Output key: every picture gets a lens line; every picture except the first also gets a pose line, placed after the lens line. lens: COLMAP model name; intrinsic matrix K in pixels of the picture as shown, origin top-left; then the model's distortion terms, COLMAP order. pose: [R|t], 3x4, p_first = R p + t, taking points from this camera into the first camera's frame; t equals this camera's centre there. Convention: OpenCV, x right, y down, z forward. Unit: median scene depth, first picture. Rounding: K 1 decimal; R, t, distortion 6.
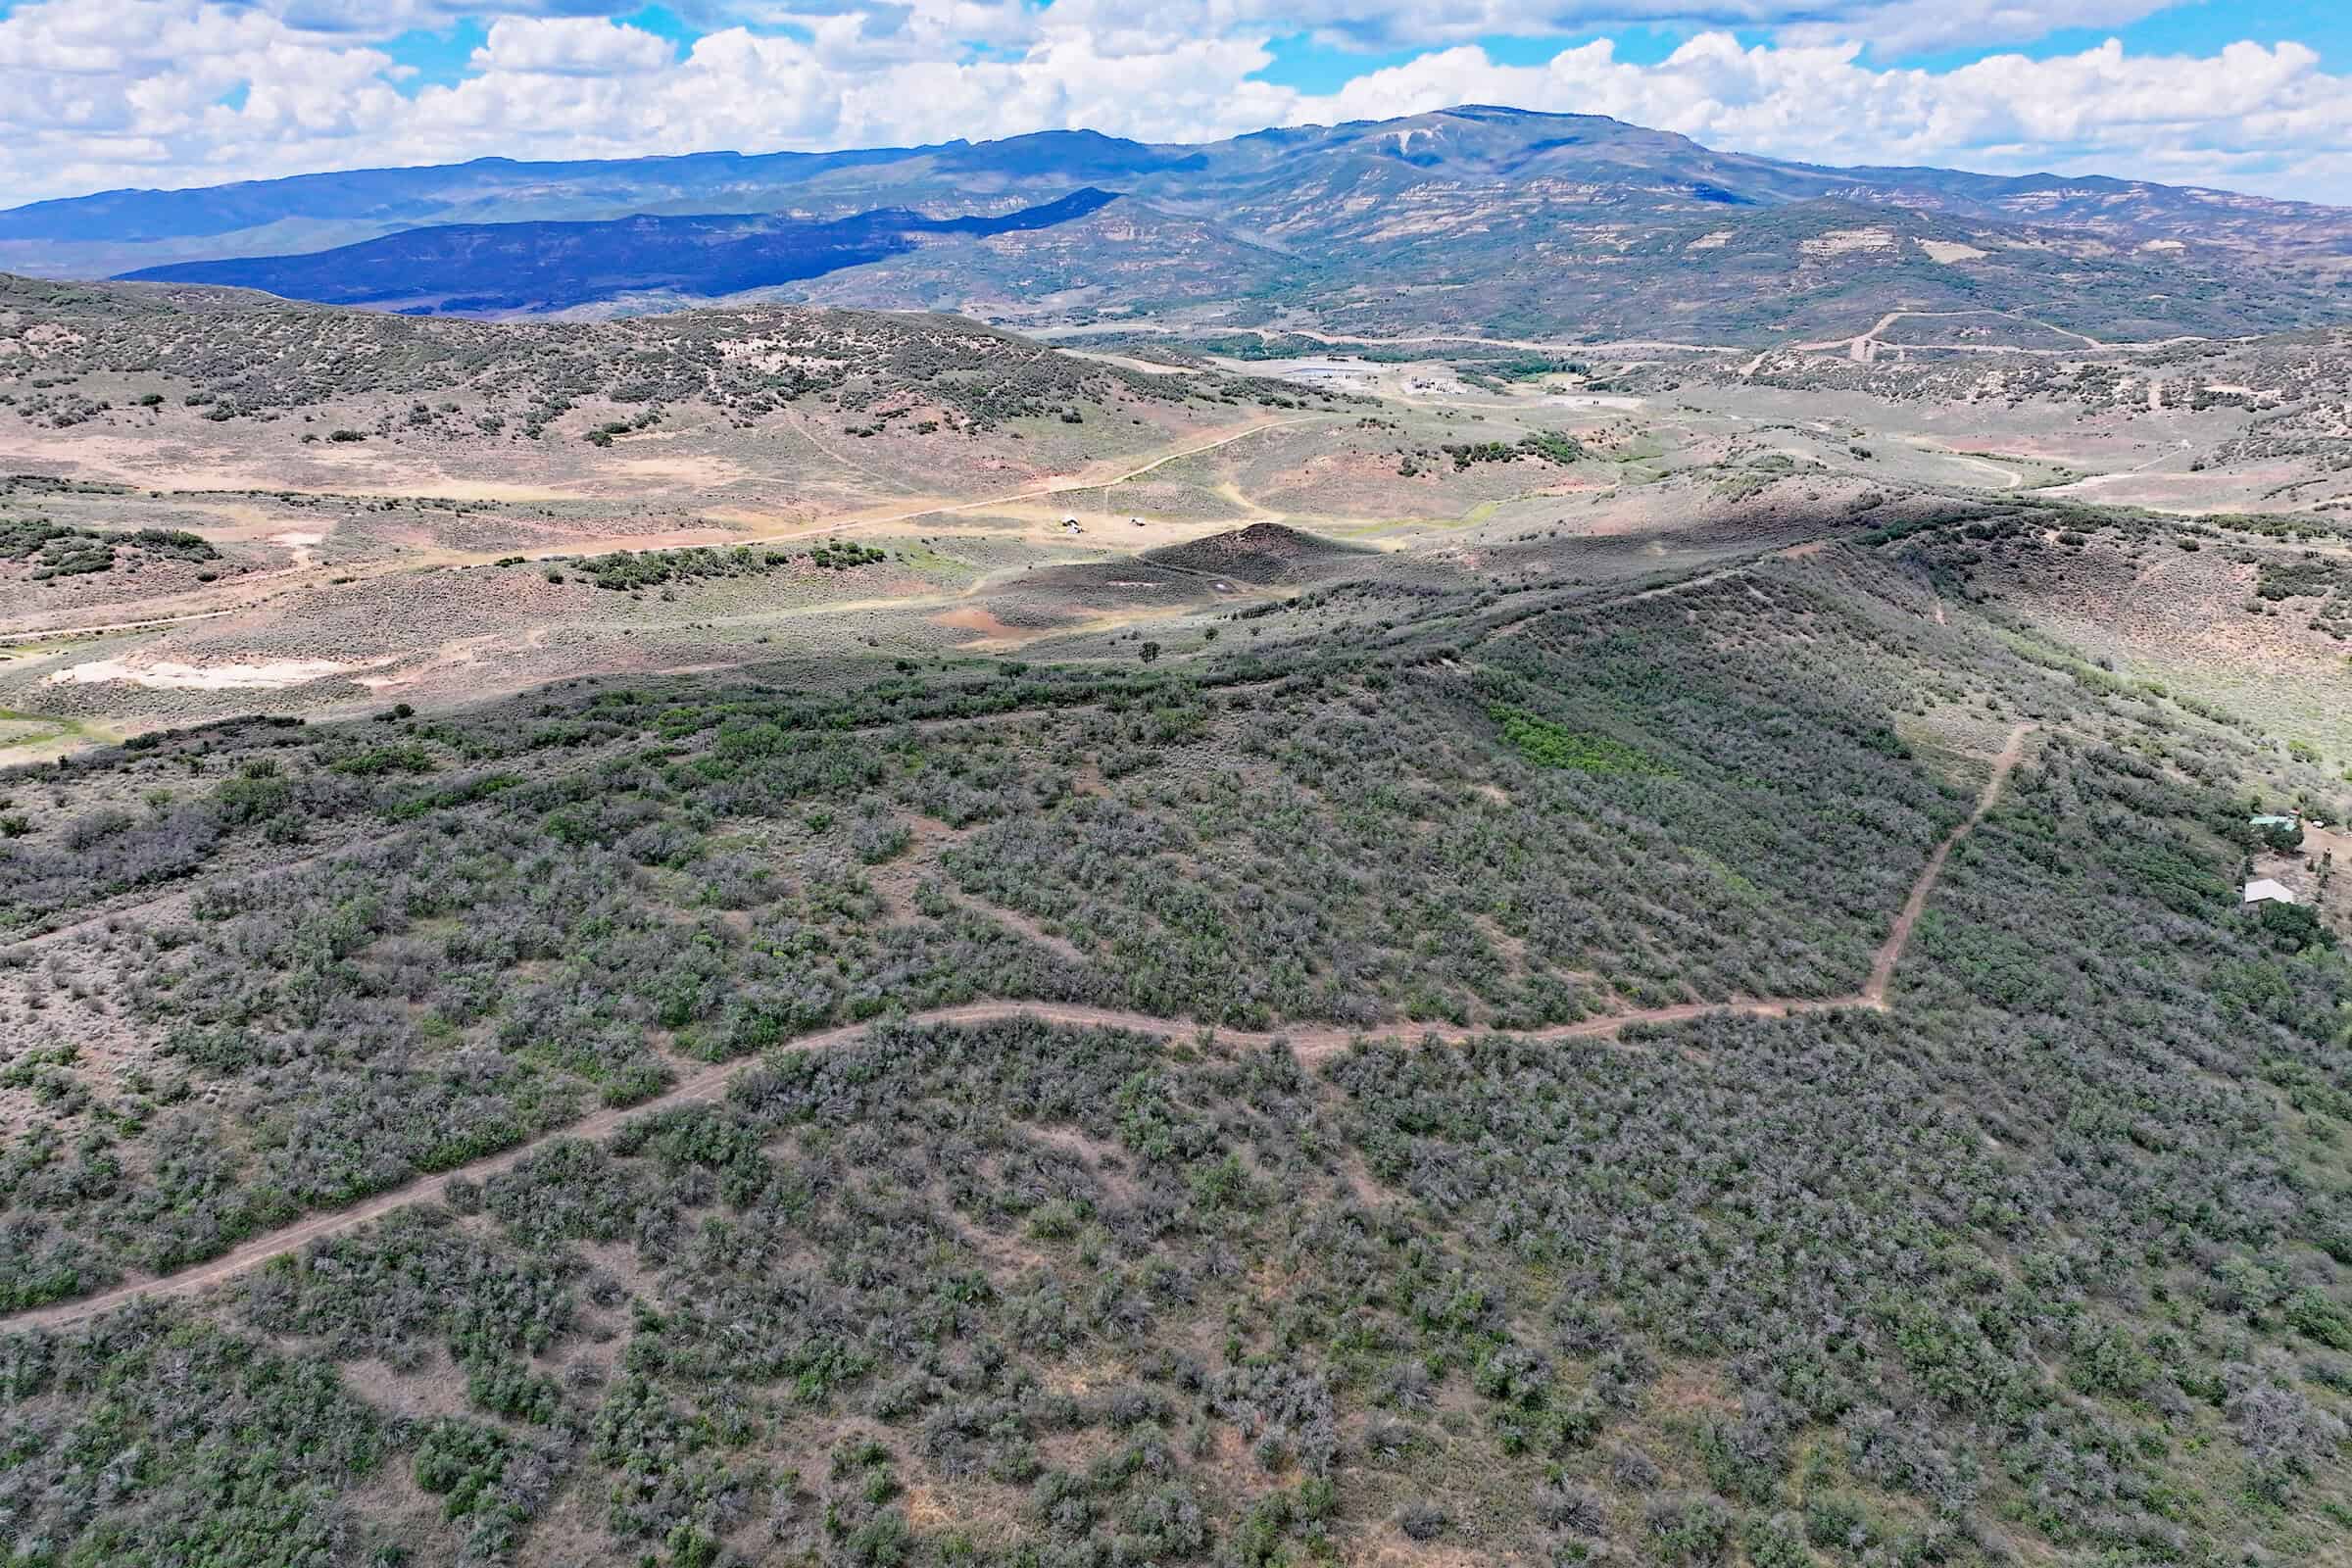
lens RADIAL K [[1643.1, 0, 1180.9], [0, 1643.1, 701.2], [0, 0, 1]] dist [-0.001591, 0.018637]
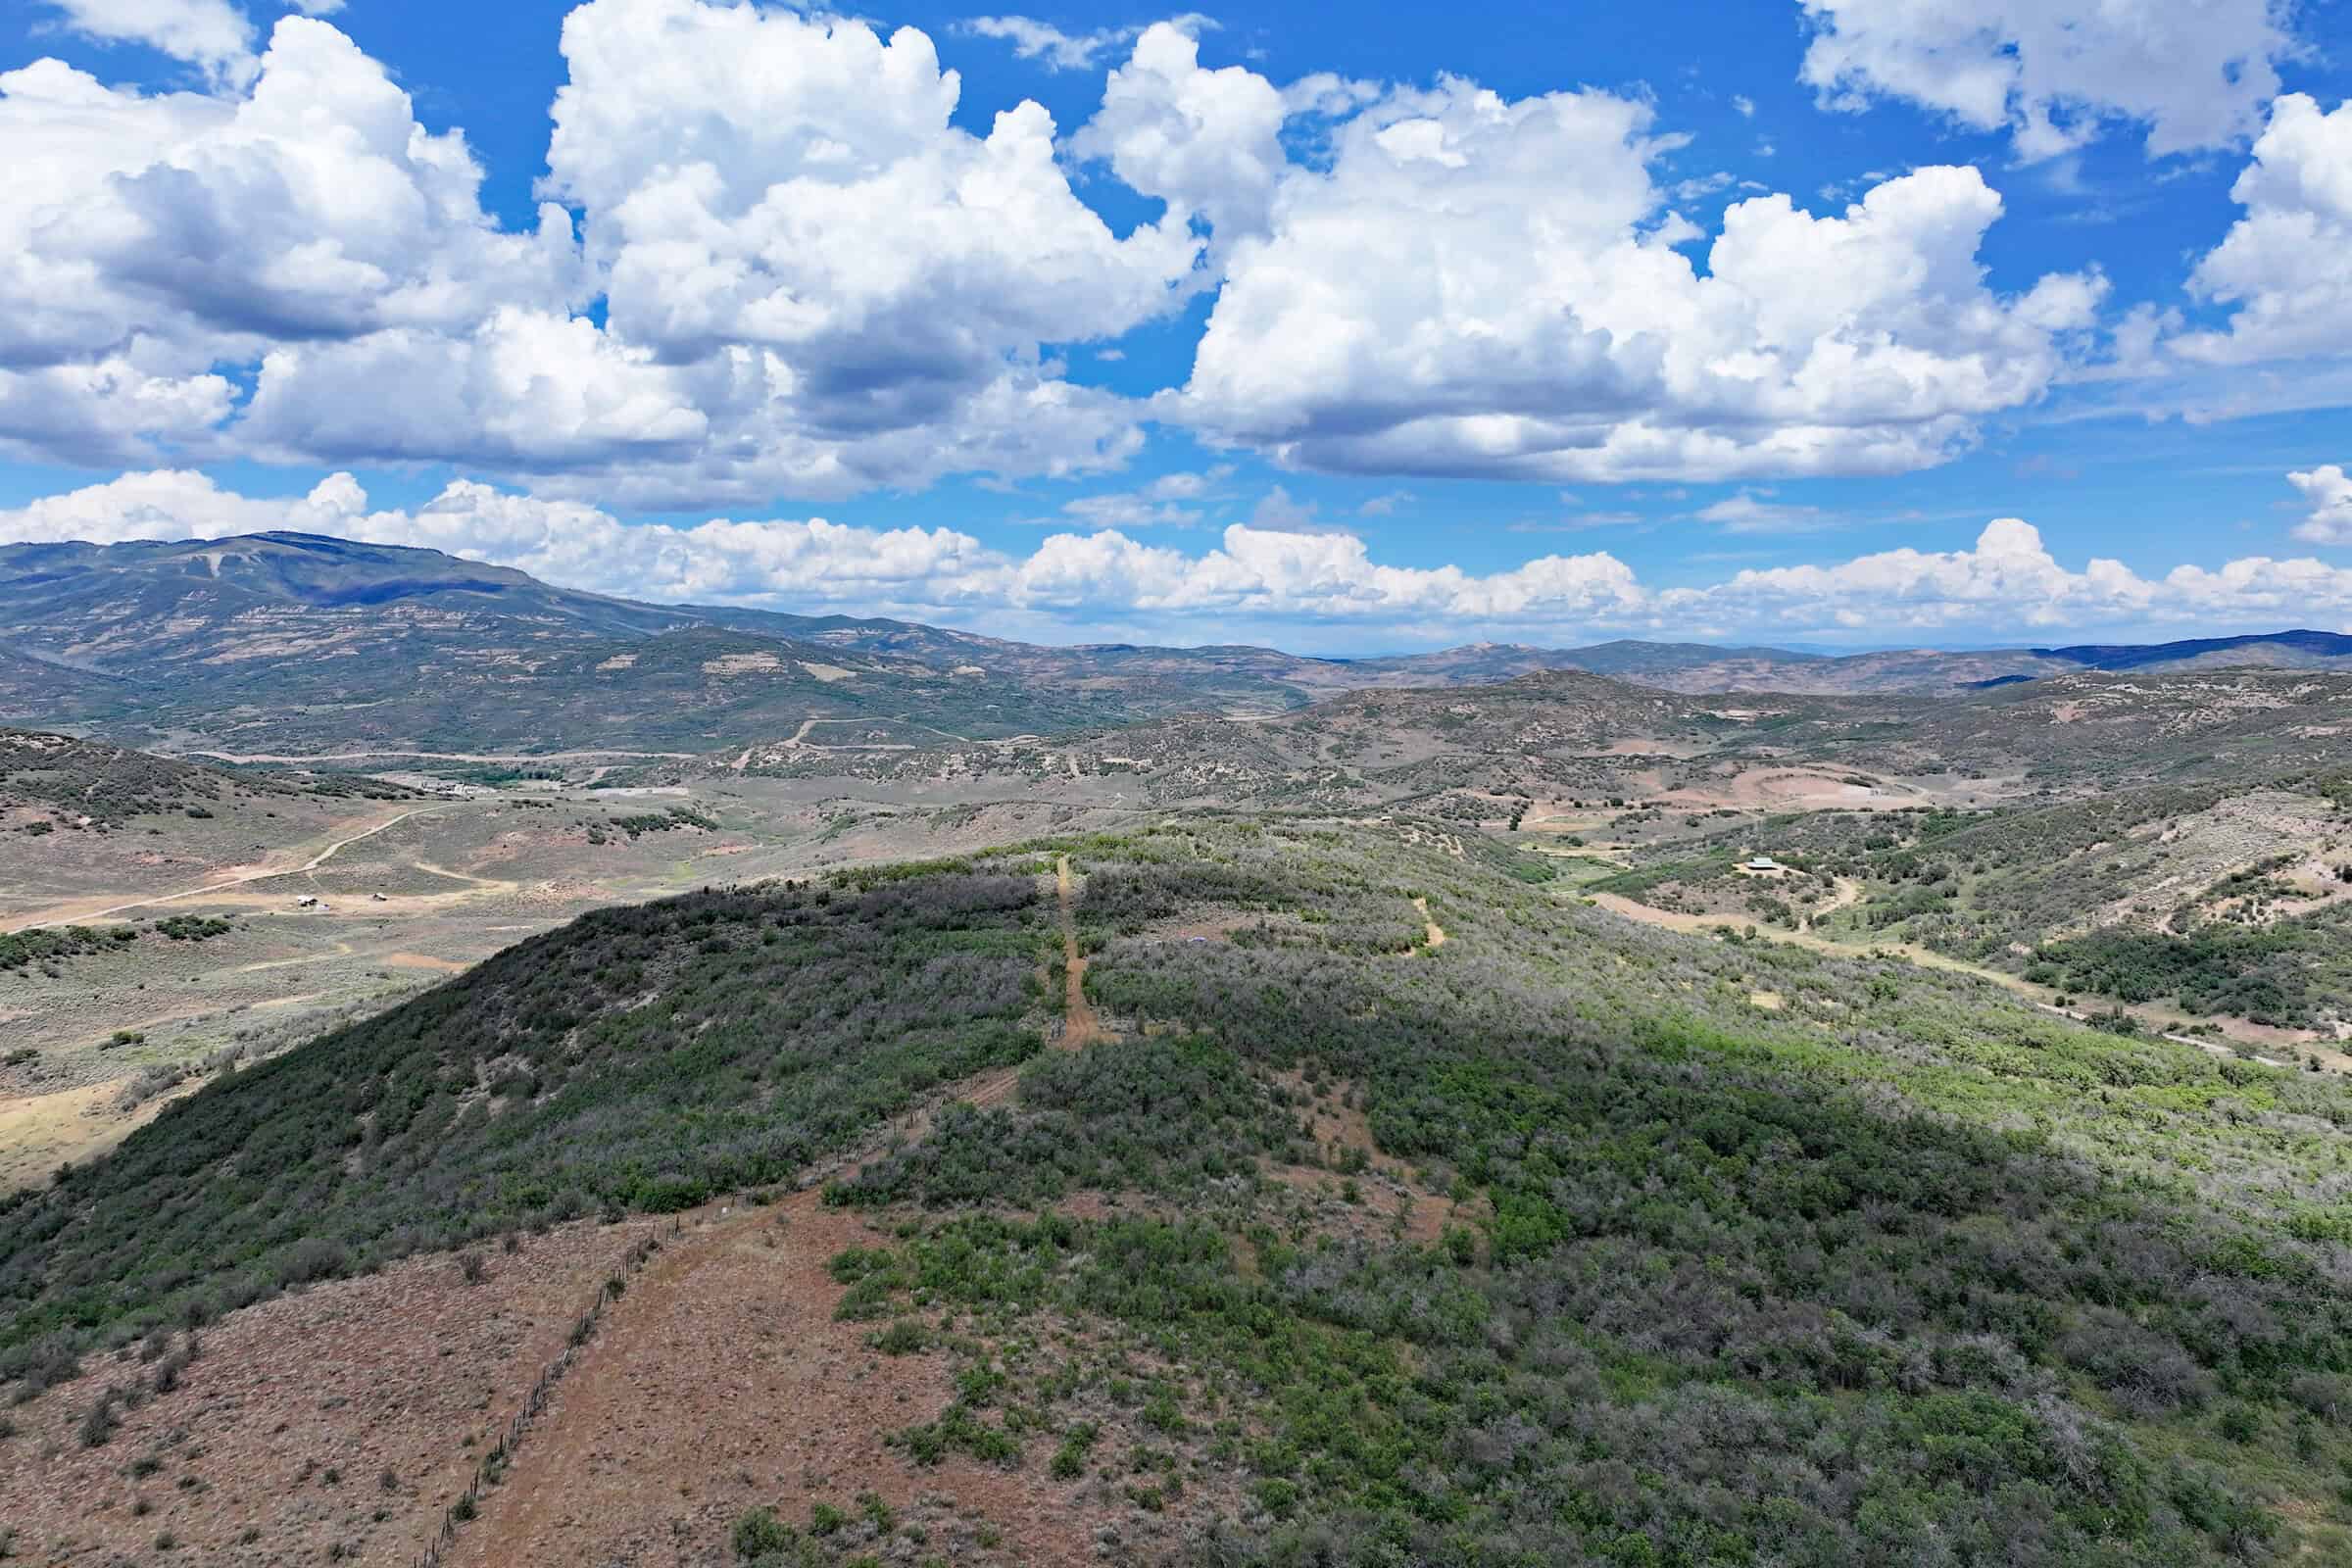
lens RADIAL K [[1643.1, 0, 1167.2], [0, 1643.1, 700.0], [0, 0, 1]] dist [-0.001591, 0.018637]
pose [[0.772131, -0.005931, 0.635436, -0.557206], [0.167932, 0.966312, -0.195039, 0.095085], [-0.612873, 0.257306, 0.747115, -0.125883]]
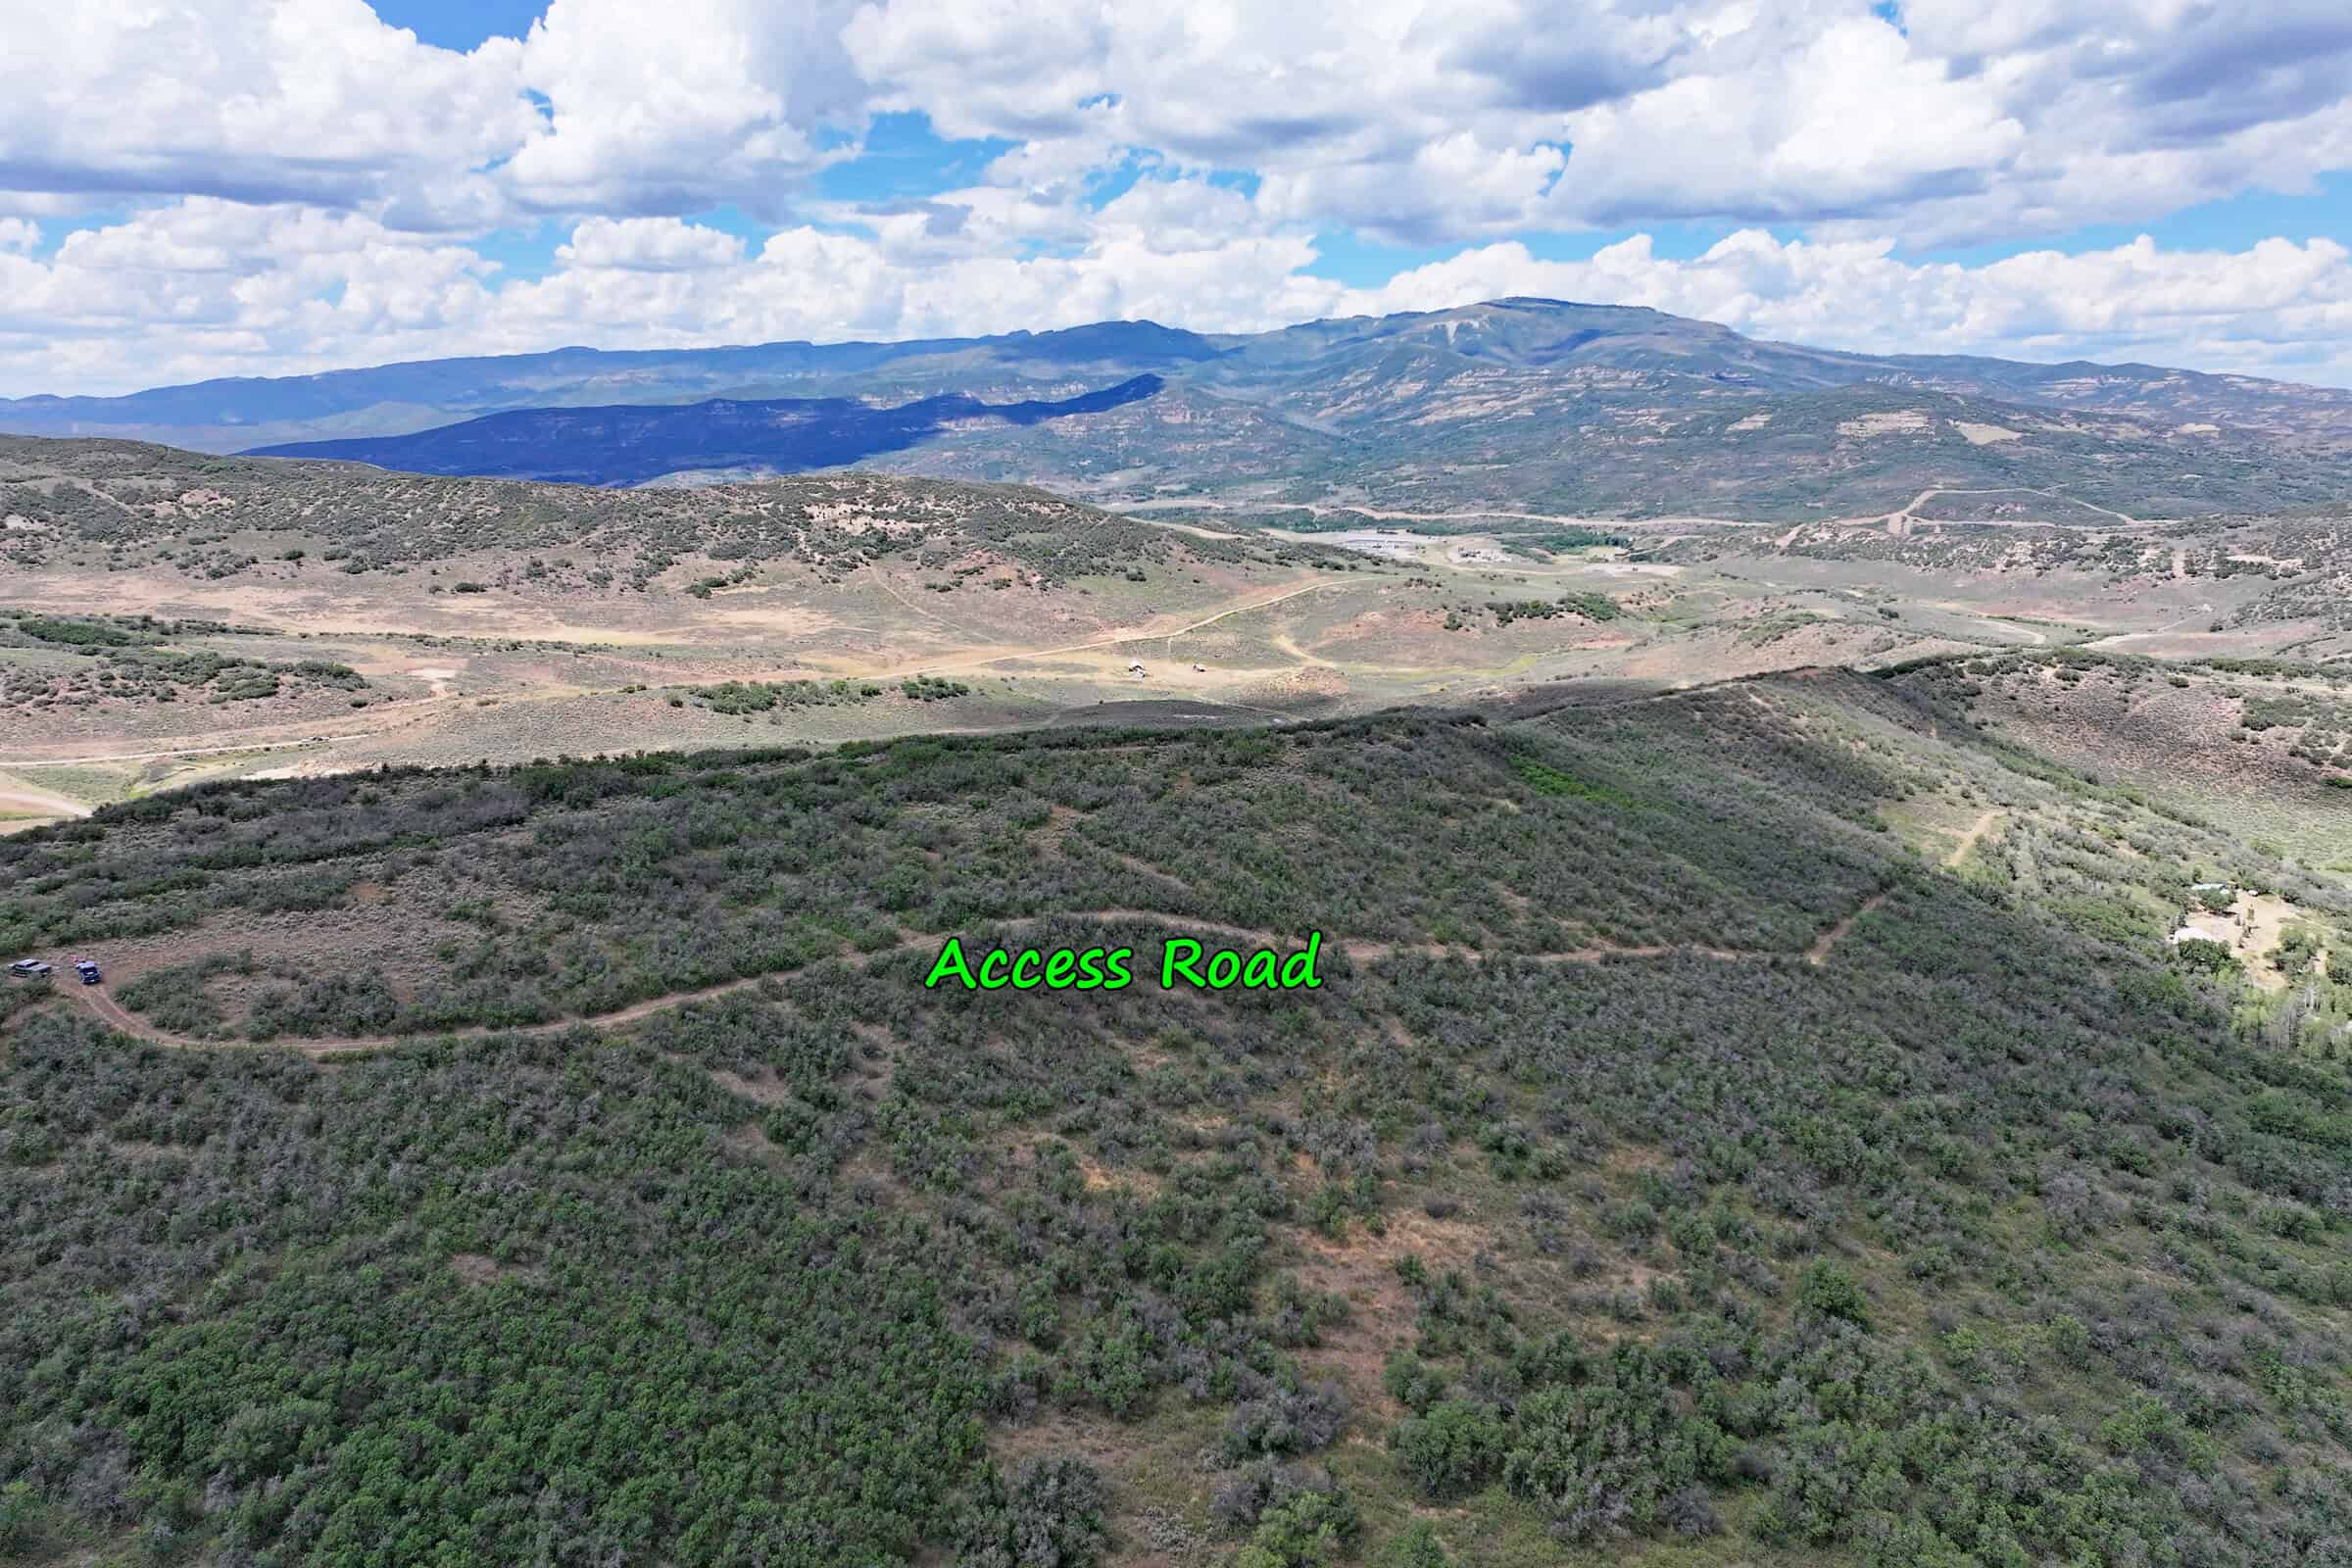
lens RADIAL K [[1643.1, 0, 1180.8], [0, 1643.1, 713.7], [0, 0, 1]] dist [-0.001591, 0.018637]
pose [[0.999500, 0.006855, -0.030869, -0.009087], [-0.009914, 0.994931, -0.100065, 0.052529], [0.030027, 0.100321, 0.994502, -0.116372]]
